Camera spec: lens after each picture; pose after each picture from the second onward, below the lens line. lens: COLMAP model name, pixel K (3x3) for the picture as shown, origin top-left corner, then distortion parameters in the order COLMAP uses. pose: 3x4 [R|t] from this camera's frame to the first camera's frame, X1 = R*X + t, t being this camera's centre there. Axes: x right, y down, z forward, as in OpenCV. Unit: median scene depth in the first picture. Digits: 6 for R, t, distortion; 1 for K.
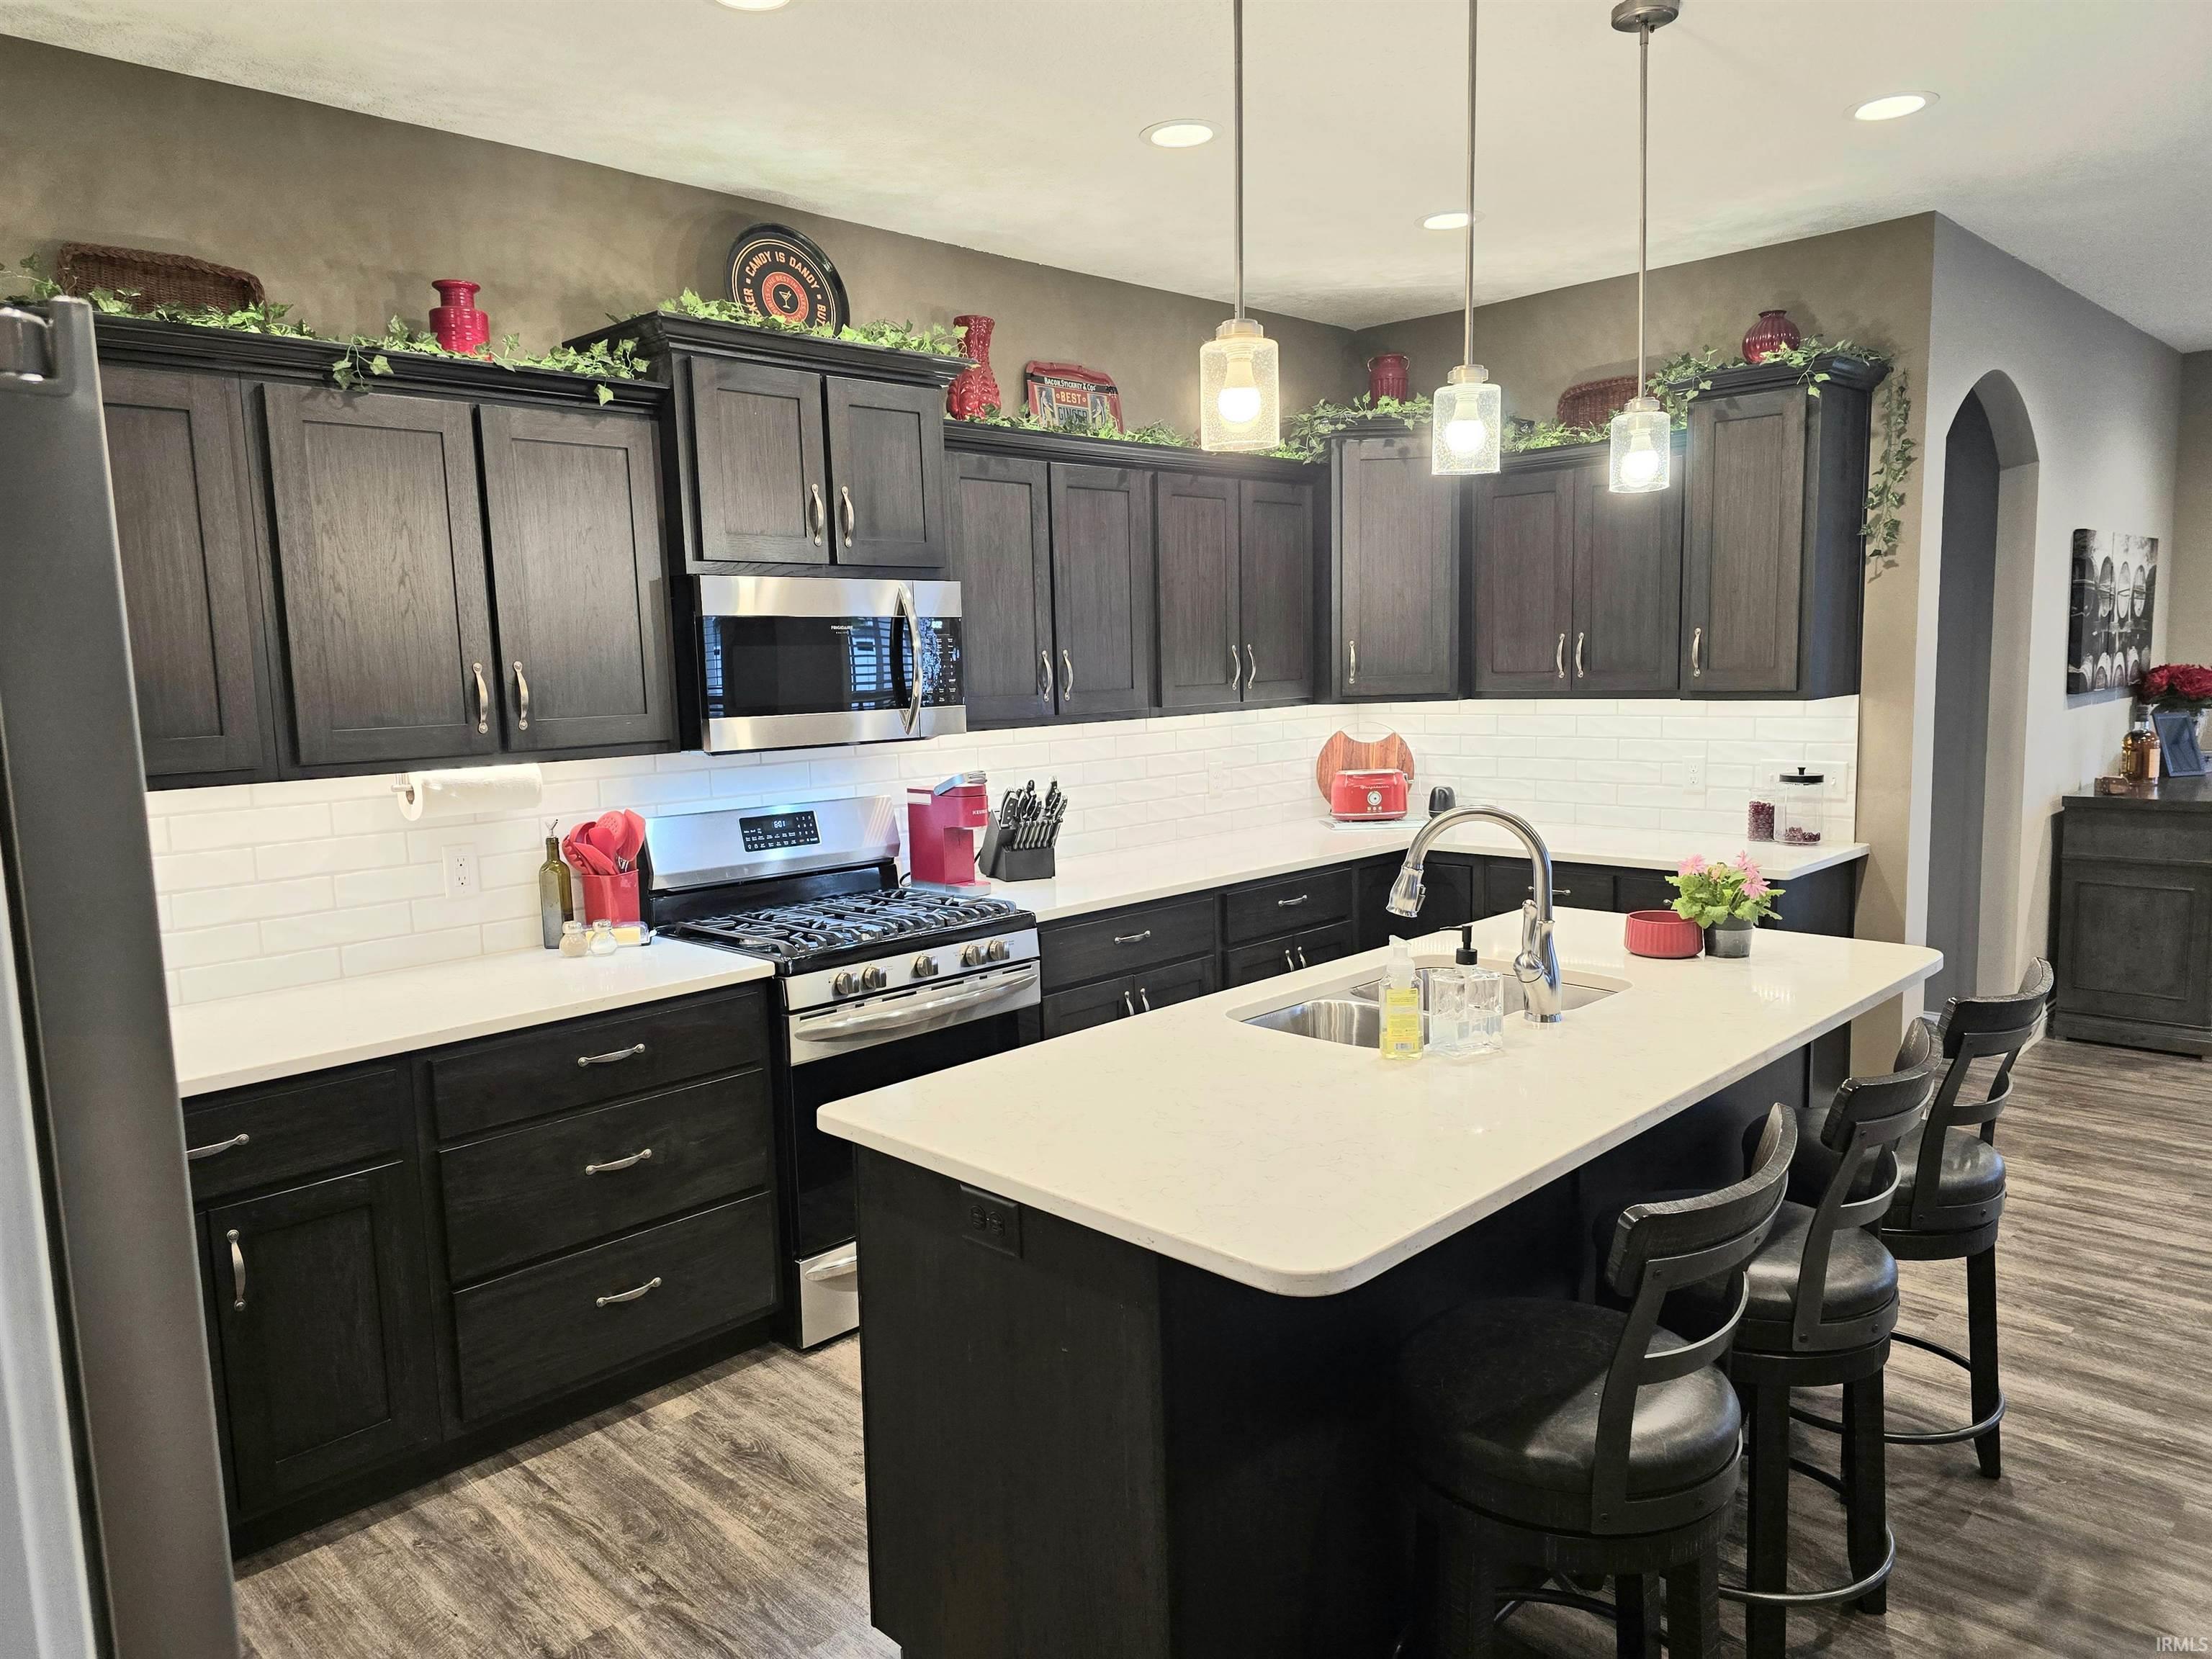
lens RADIAL K [[1475.7, 0, 1109.5], [0, 1475.7, 845.2], [0, 0, 1]] dist [0.061432, -0.050656]
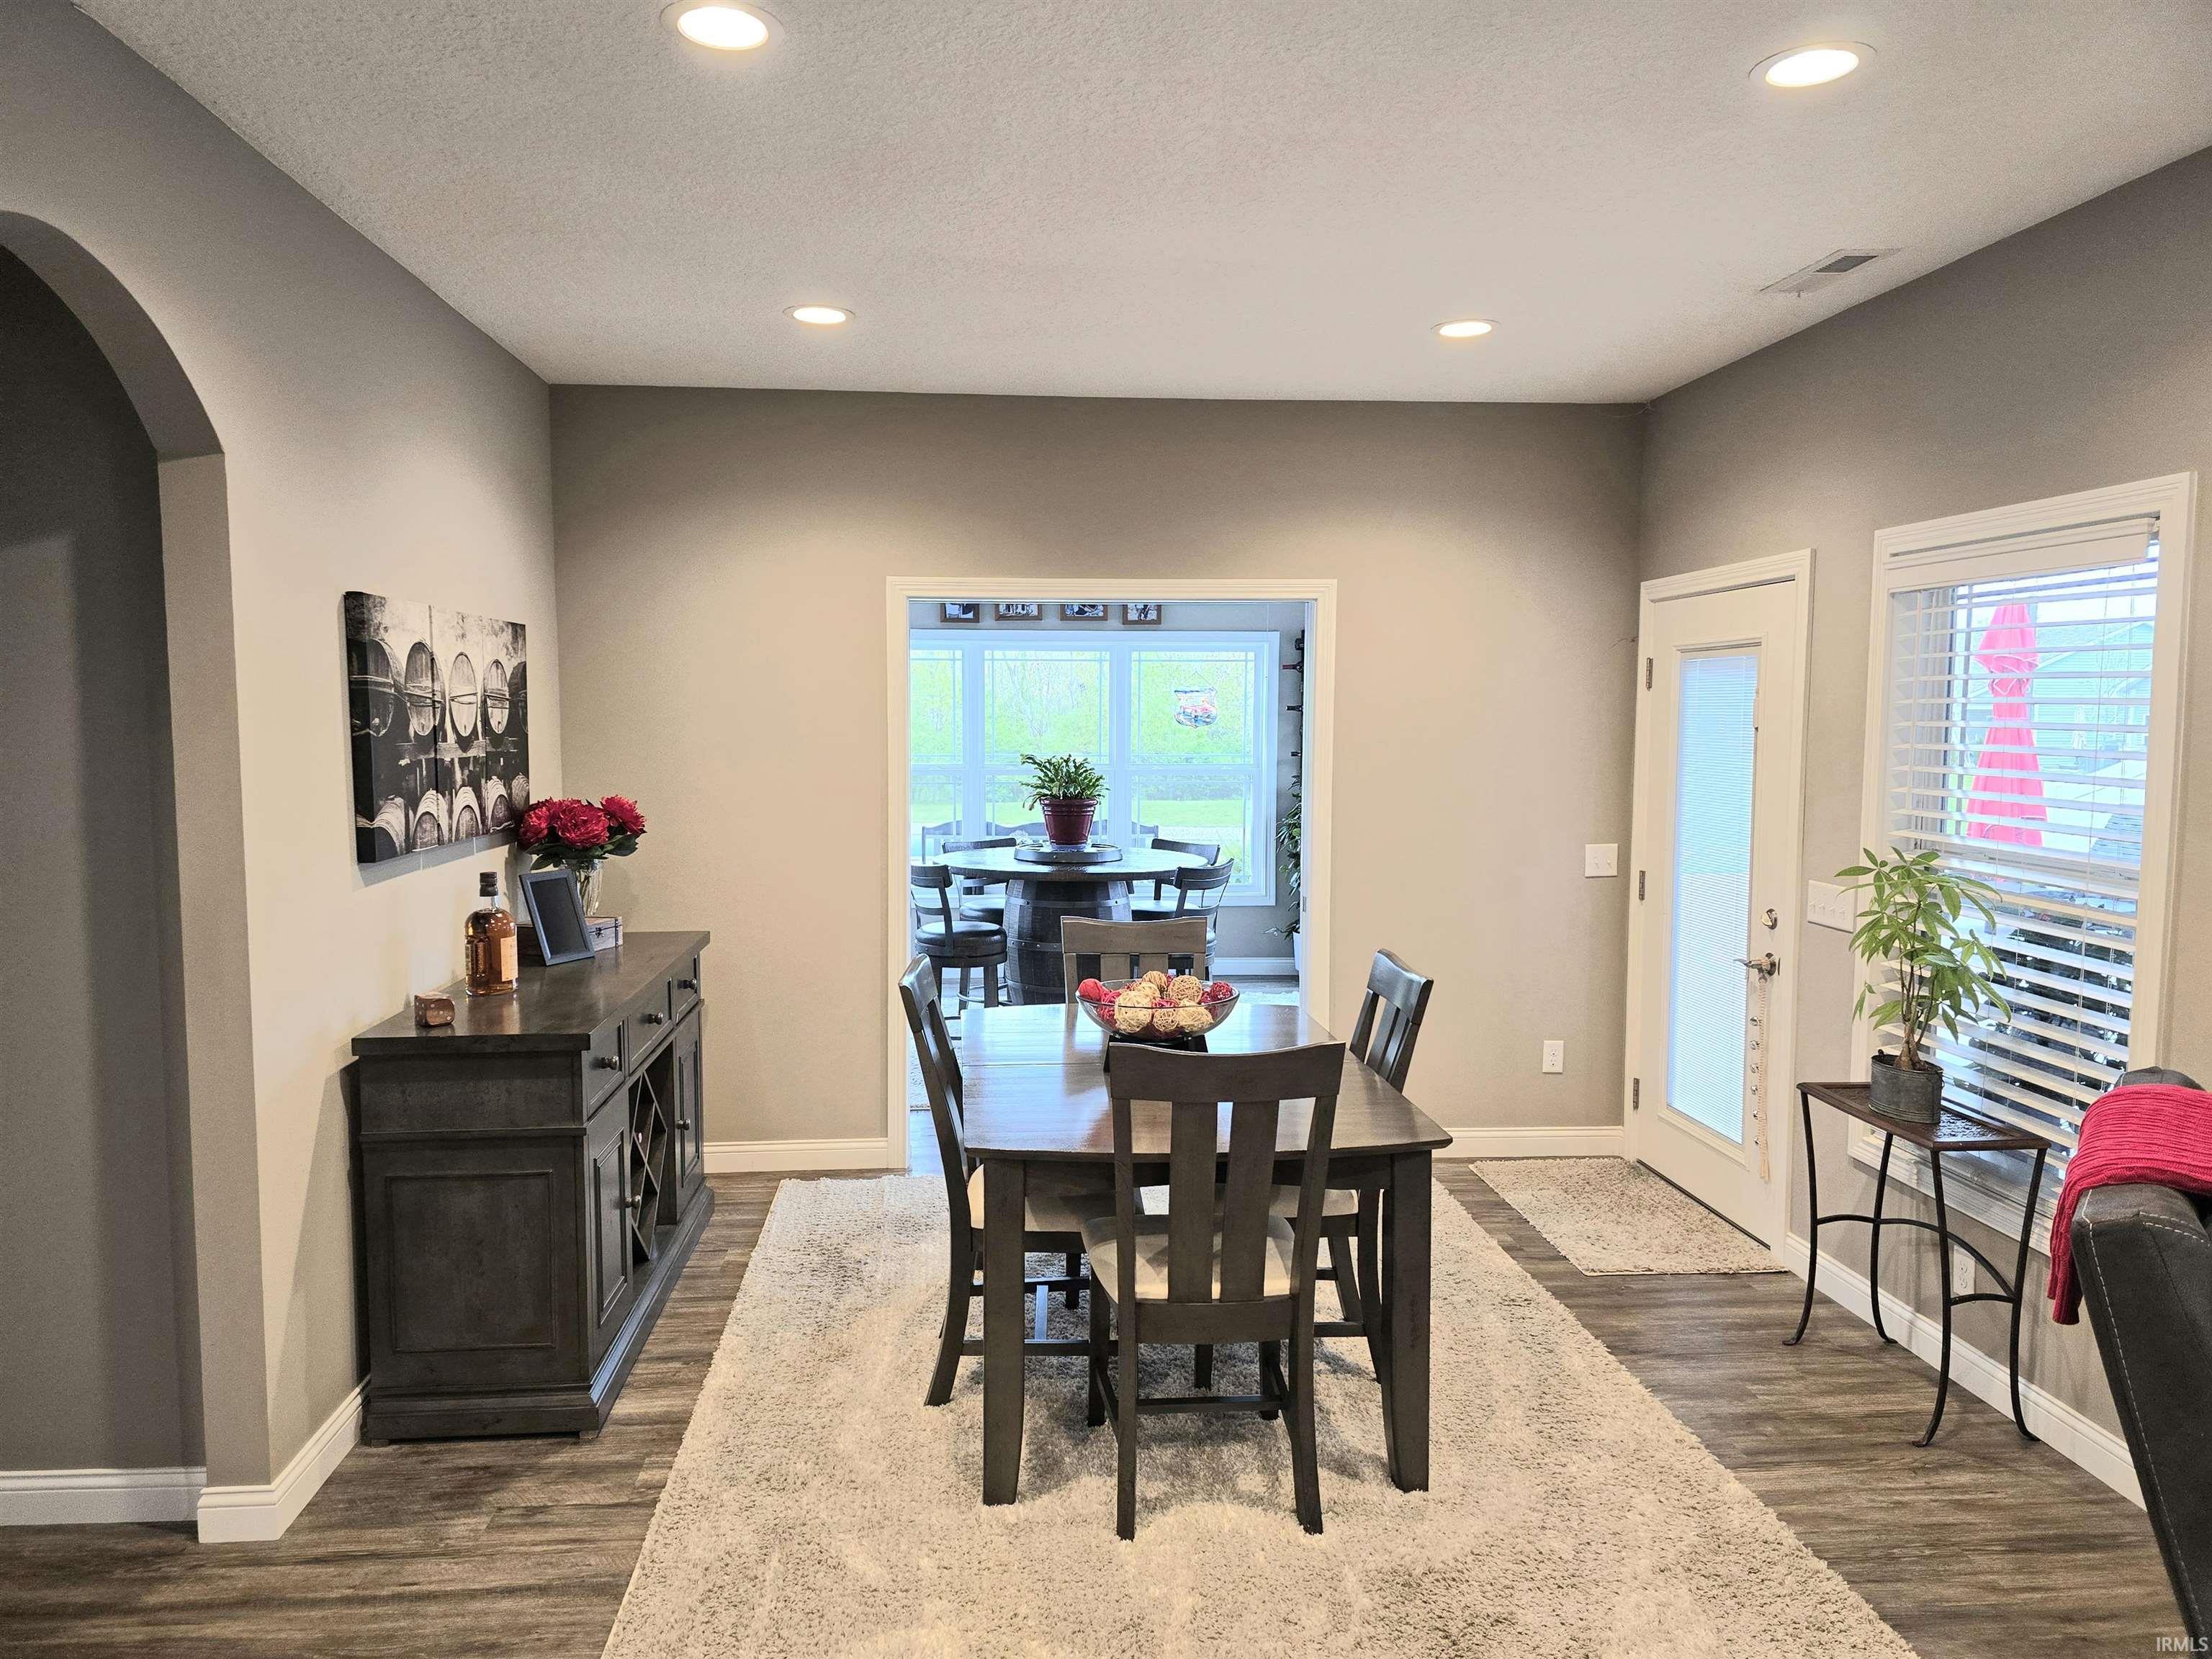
lens RADIAL K [[1475.7, 0, 1093.8], [0, 1475.7, 831.9], [0, 0, 1]] dist [0.061432, -0.050656]
pose [[0.643318, -0.025720, 0.765167, 0.375647], [0.072357, 0.997005, -0.027321, -0.076398], [-0.762172, 0.072941, 0.643252, 0.394572]]
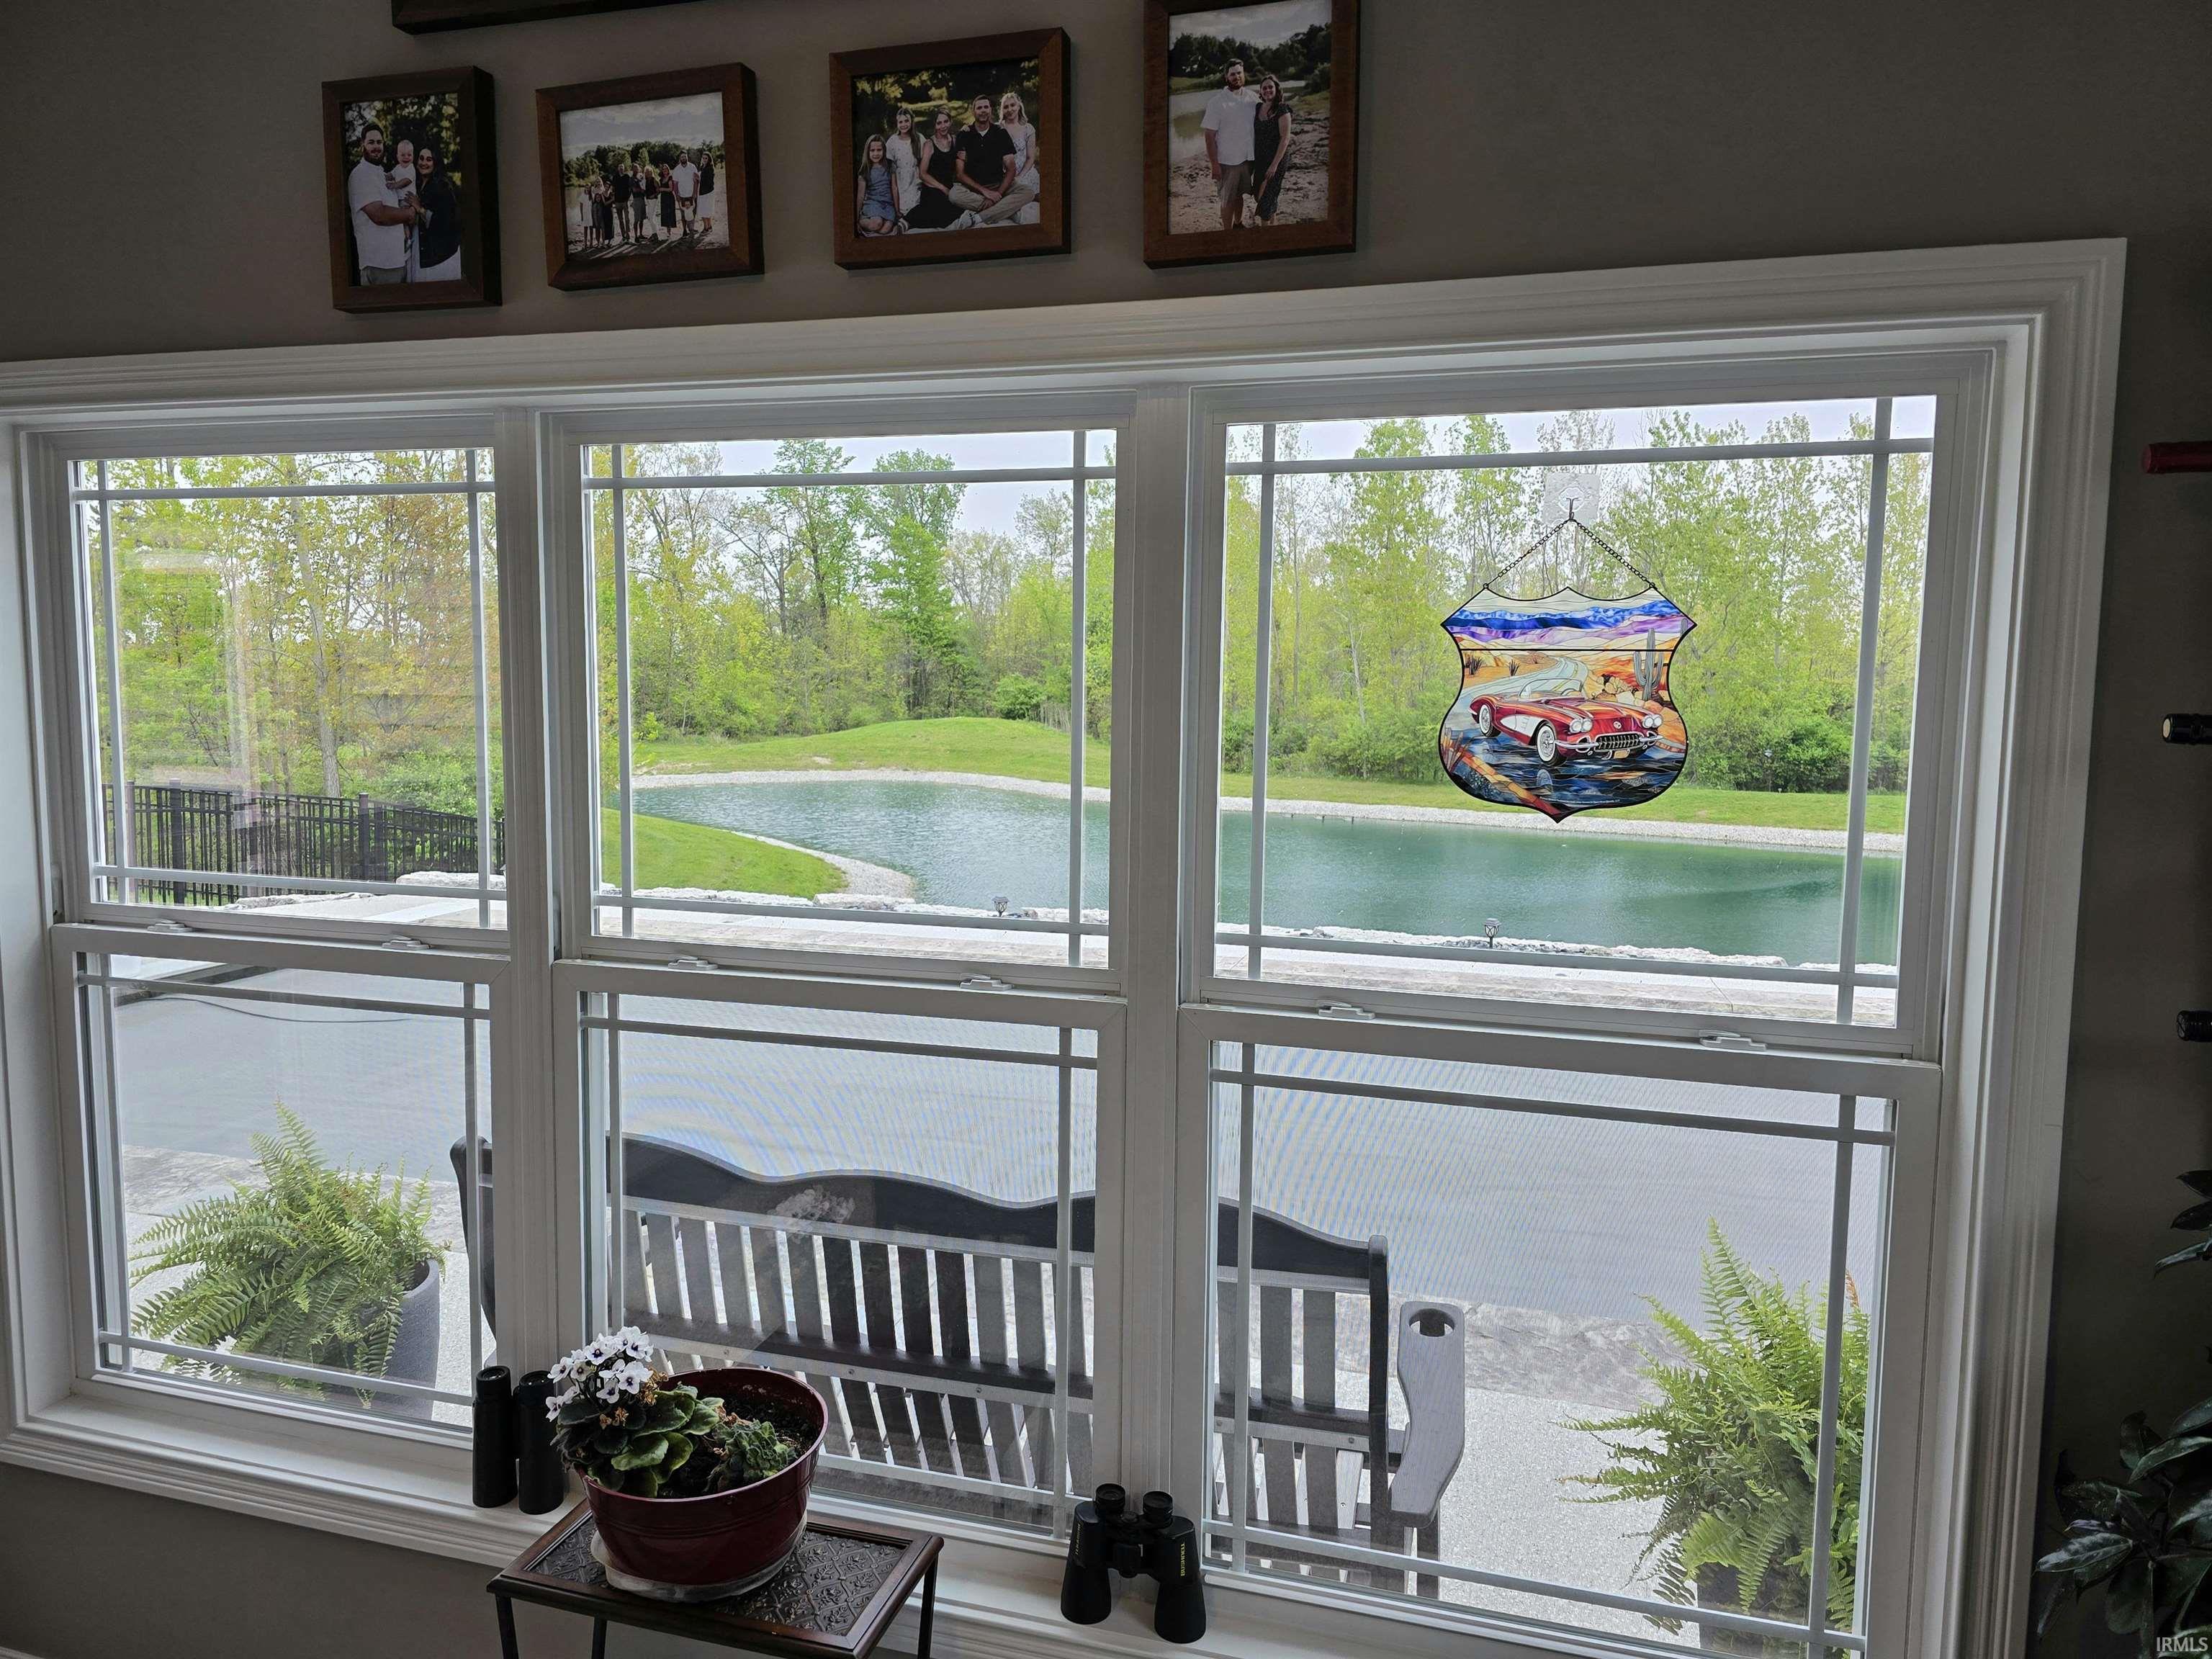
lens RADIAL K [[1475.7, 0, 1107.7], [0, 1475.7, 814.8], [0, 0, 1]] dist [0.061432, -0.050656]
pose [[0.883389, 0.000475, 0.468640, 1.484729], [0.017350, 0.999281, -0.033719, -0.221019], [-0.468318, 0.037918, 0.882746, 1.129262]]
